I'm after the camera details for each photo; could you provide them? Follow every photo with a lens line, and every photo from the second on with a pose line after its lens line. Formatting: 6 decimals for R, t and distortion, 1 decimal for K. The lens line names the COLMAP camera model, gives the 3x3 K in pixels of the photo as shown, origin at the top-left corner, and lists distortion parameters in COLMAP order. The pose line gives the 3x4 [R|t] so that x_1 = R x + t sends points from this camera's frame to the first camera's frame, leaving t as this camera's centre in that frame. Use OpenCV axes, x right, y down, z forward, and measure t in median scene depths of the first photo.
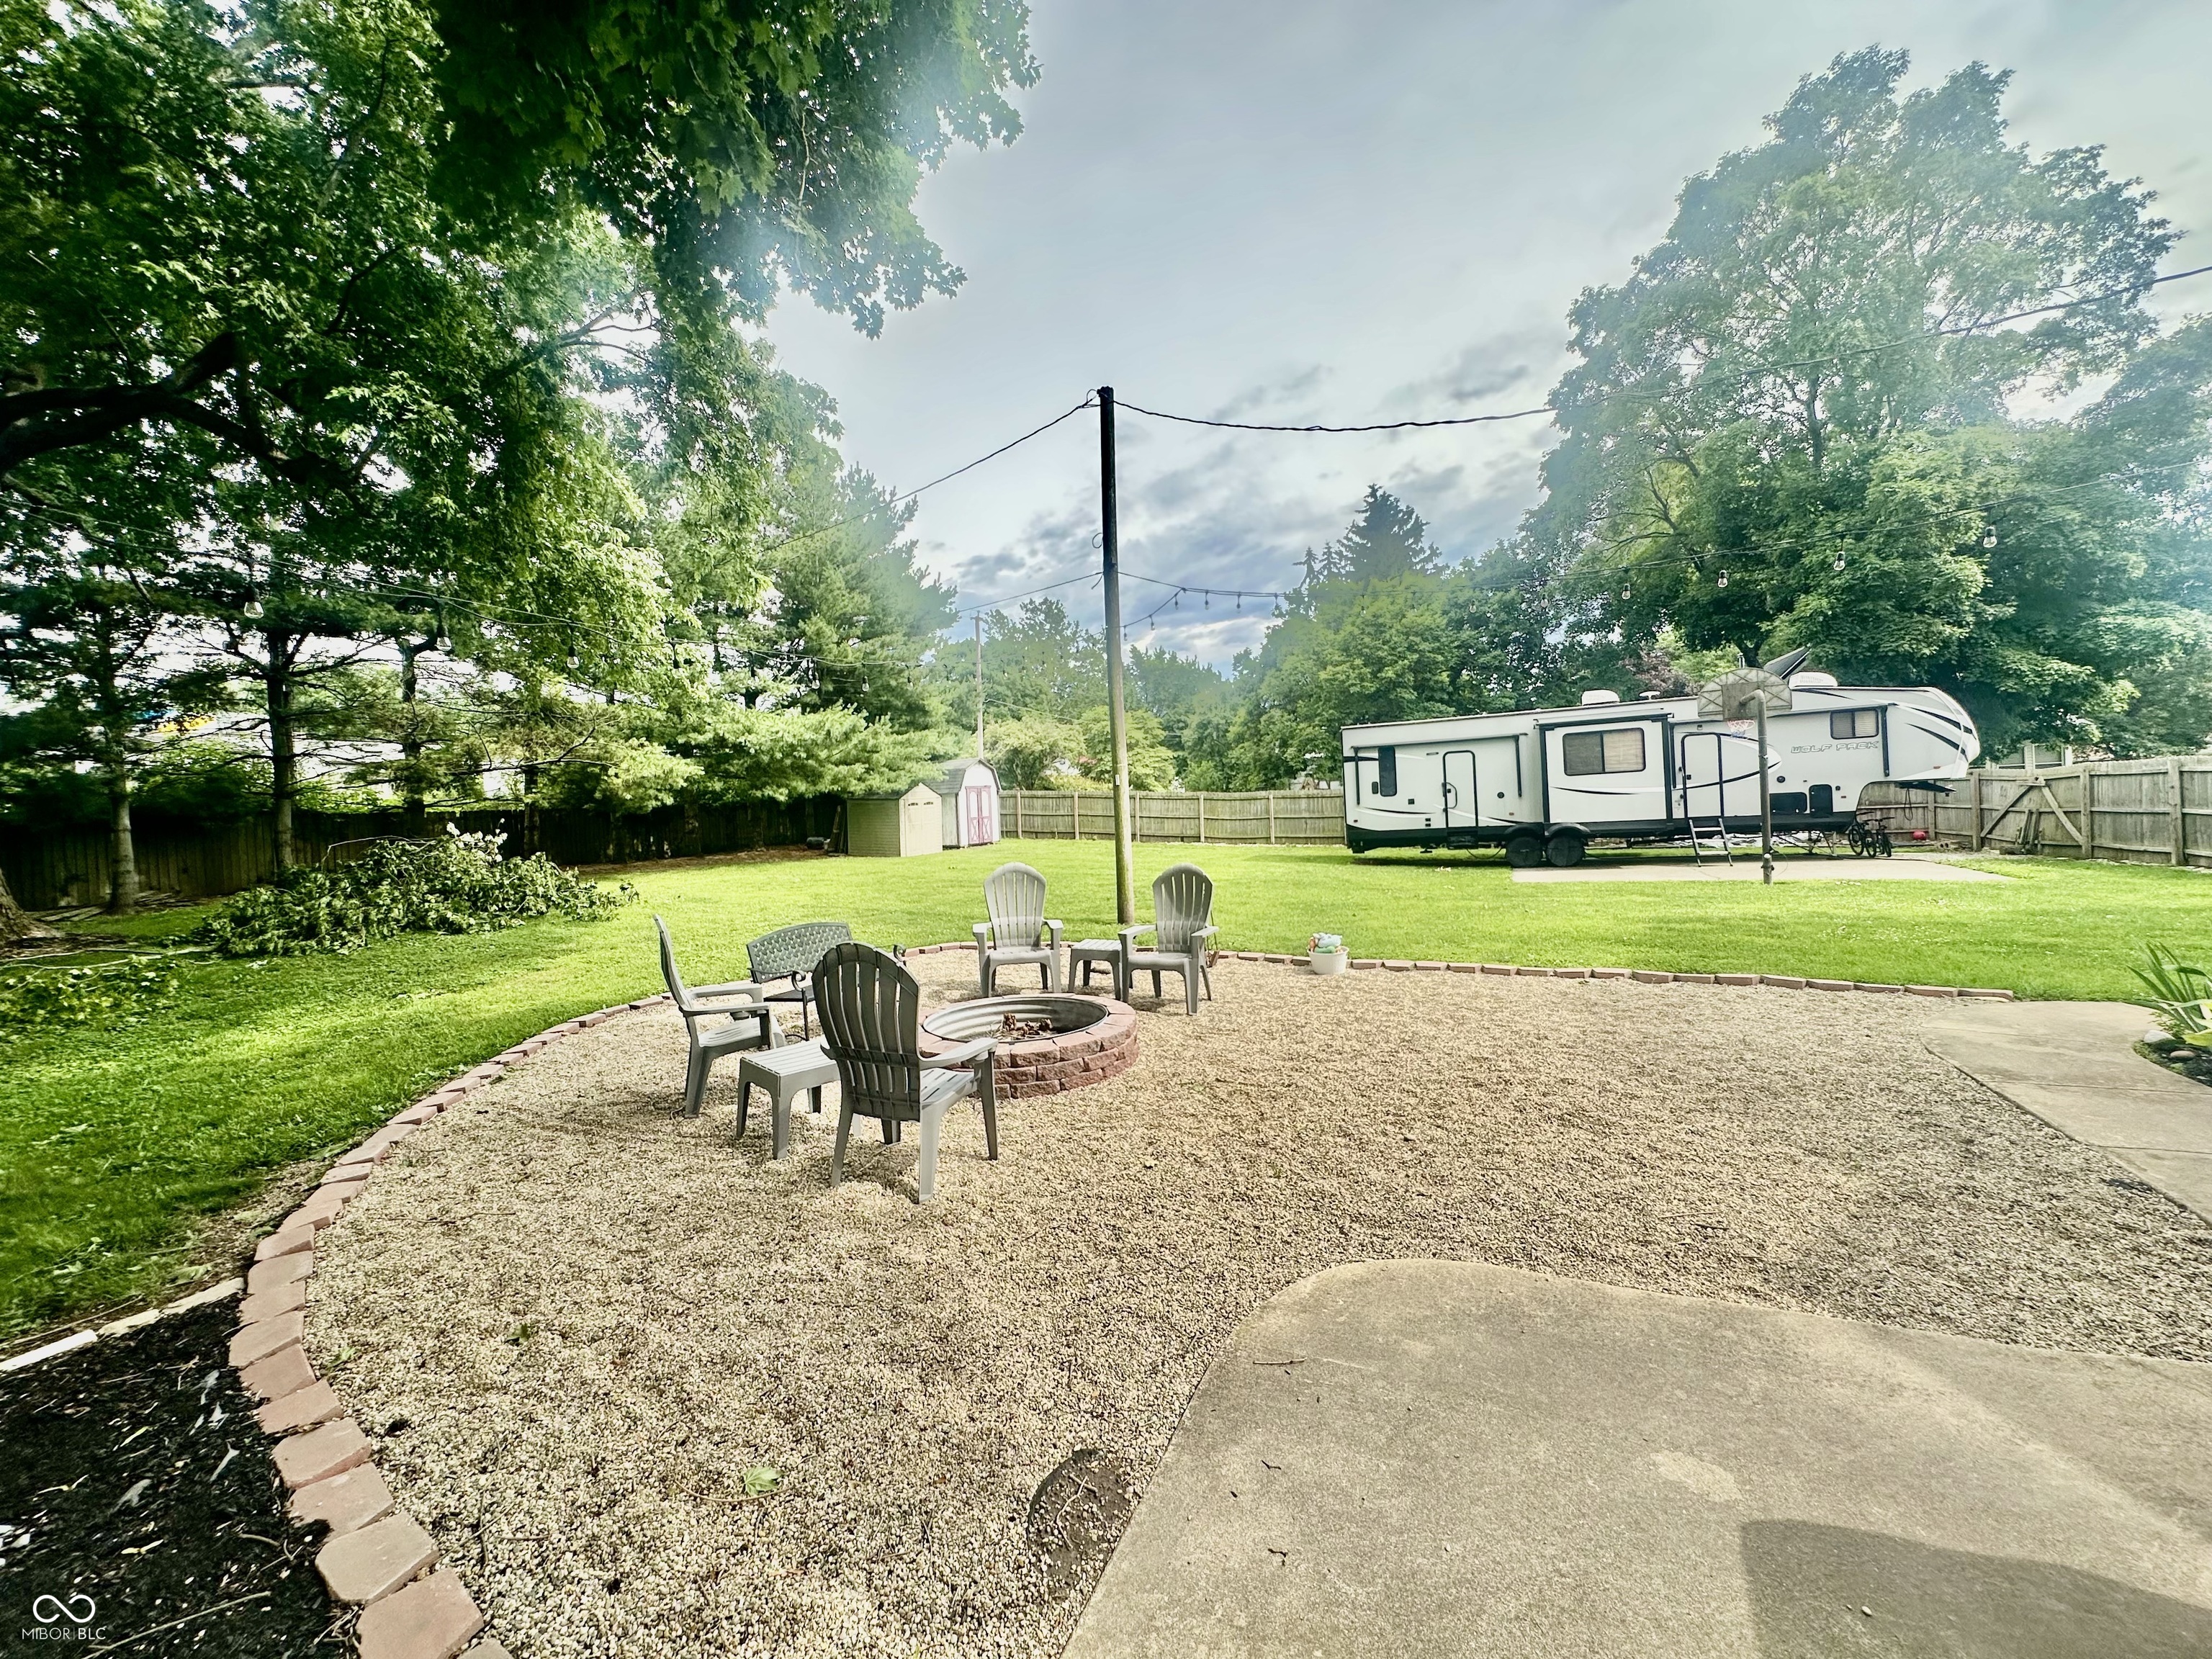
lens RADIAL K [[883.3, 0, 1106.3], [0, 883.3, 832.4], [0, 0, 1]] dist [-0.007246, 0.001620]
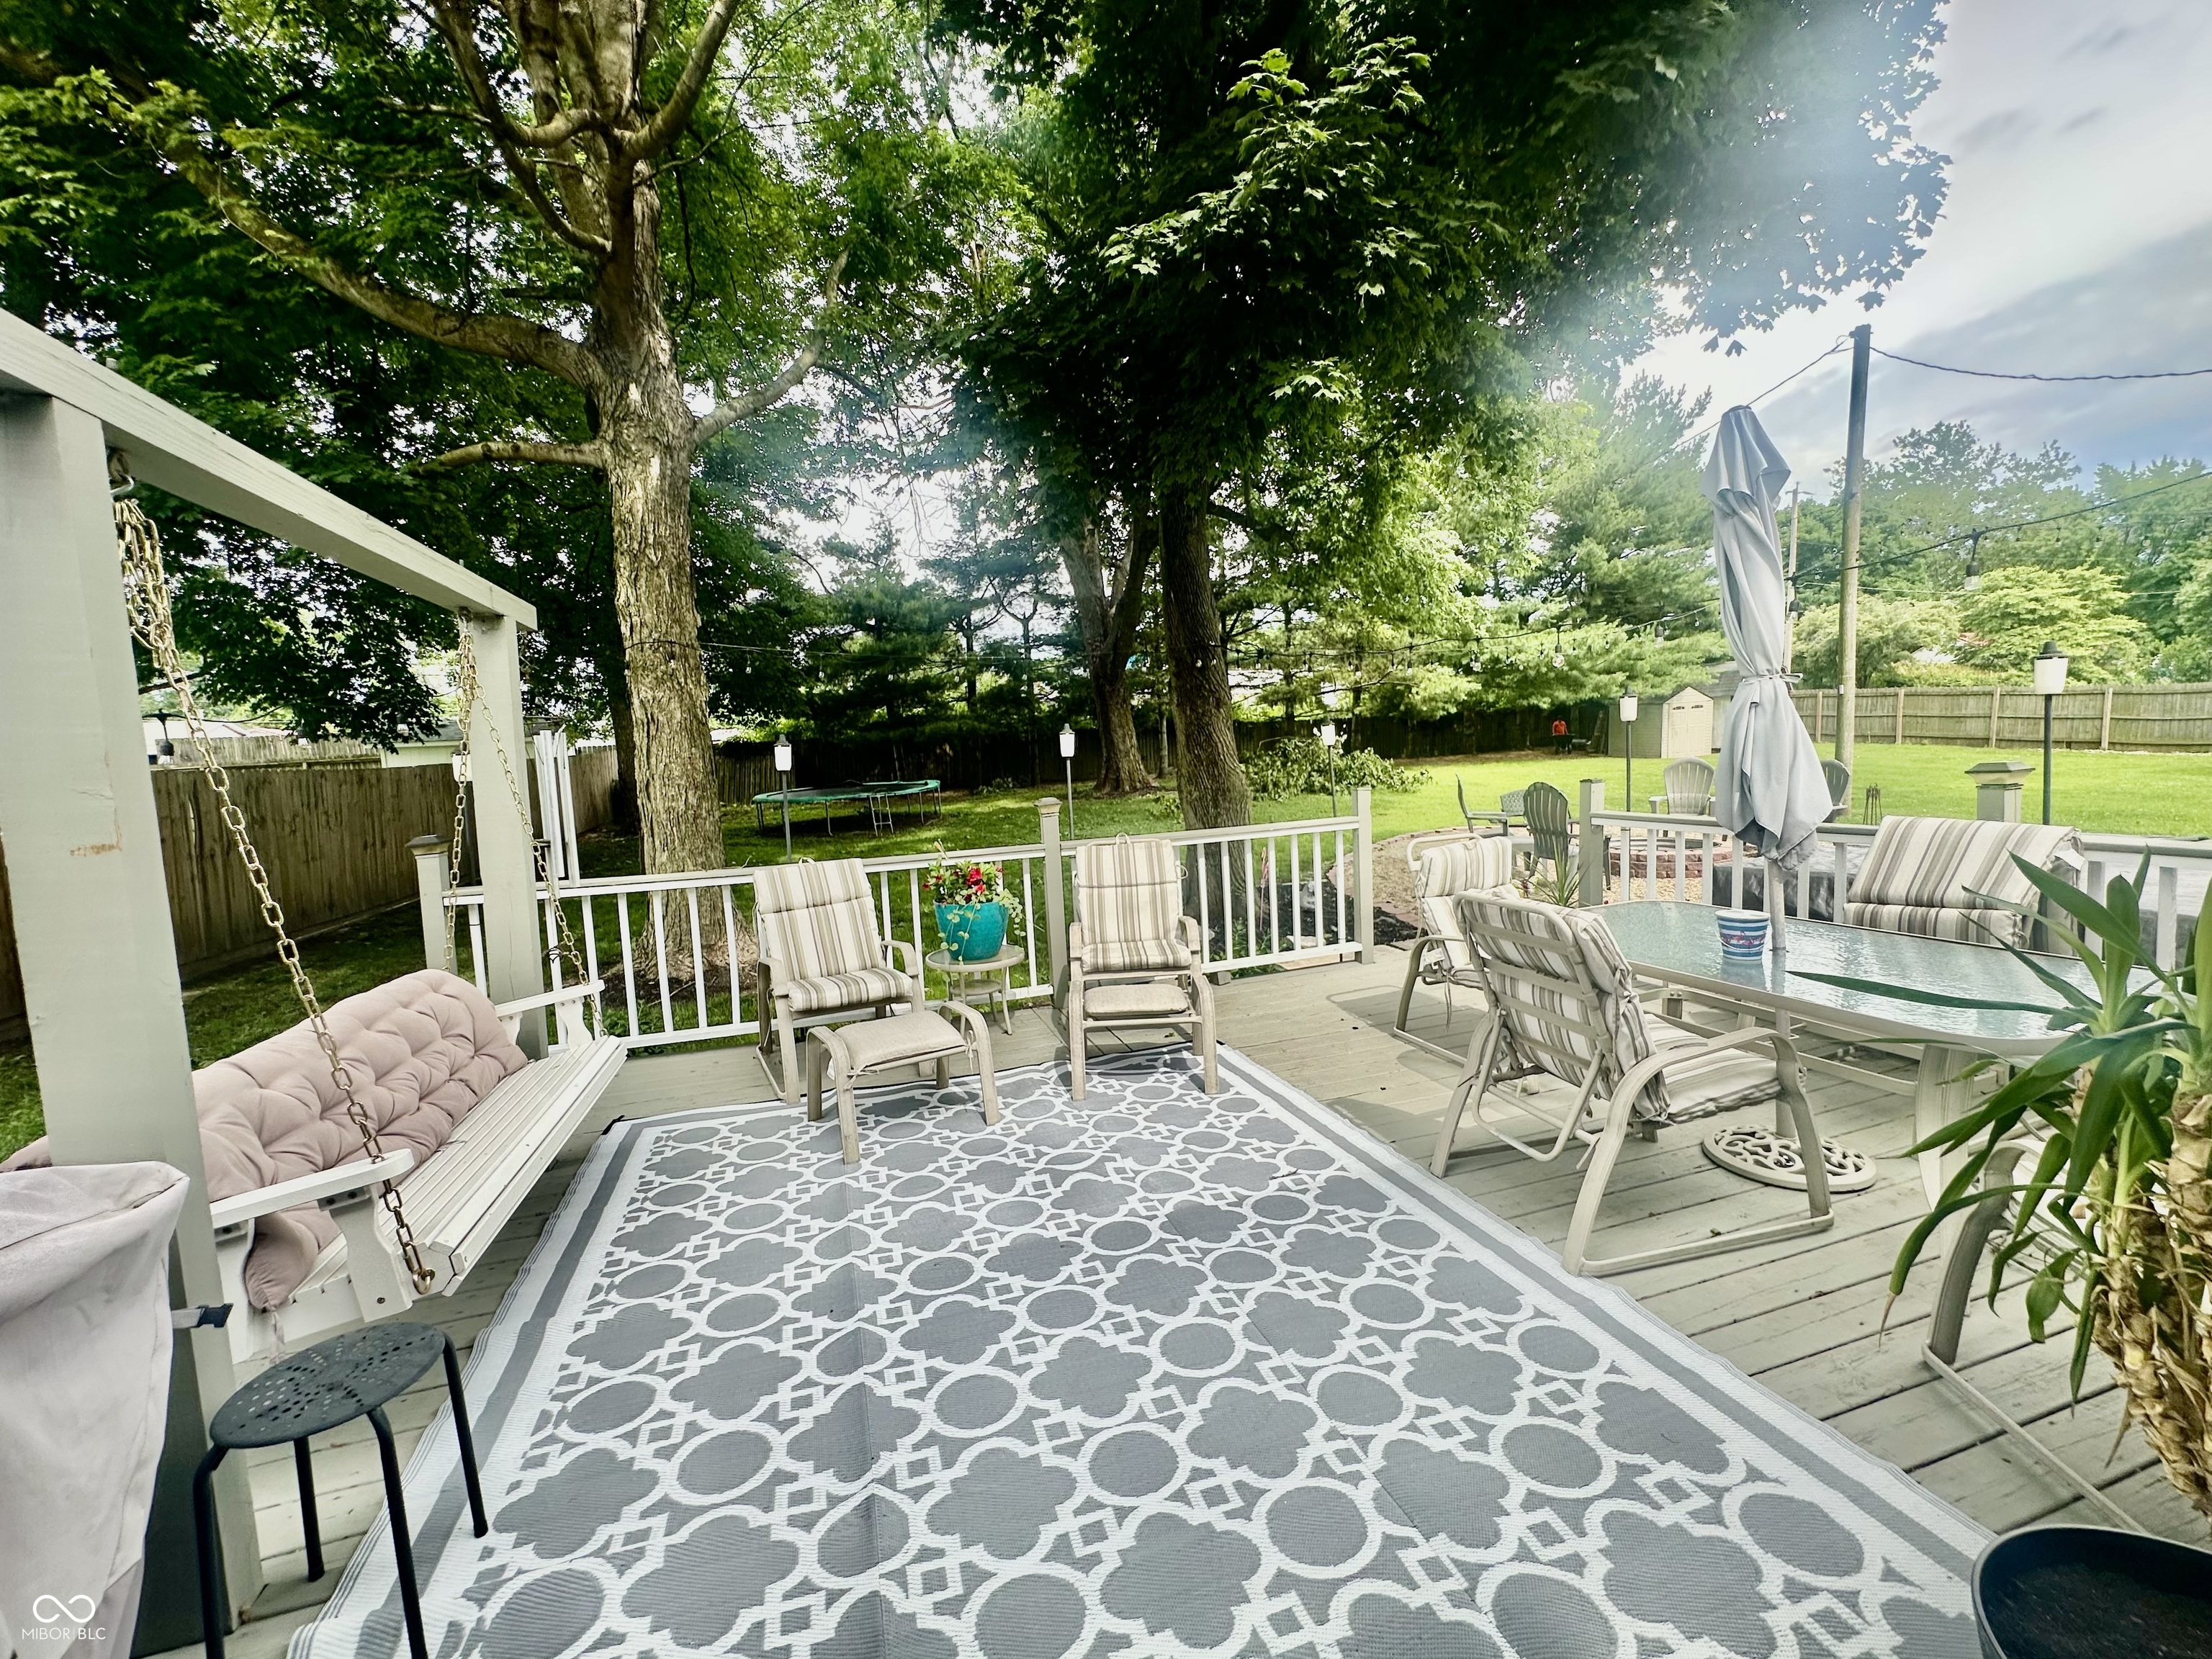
lens RADIAL K [[883.3, 0, 1109.5], [0, 883.3, 833.4], [0, 0, 1]] dist [-0.007246, 0.001620]
pose [[0.681000, 0.082481, -0.727623, 0.106281], [-0.001900, 0.993832, 0.110880, 0.001034], [0.732281, -0.074127, 0.676957, -0.234497]]
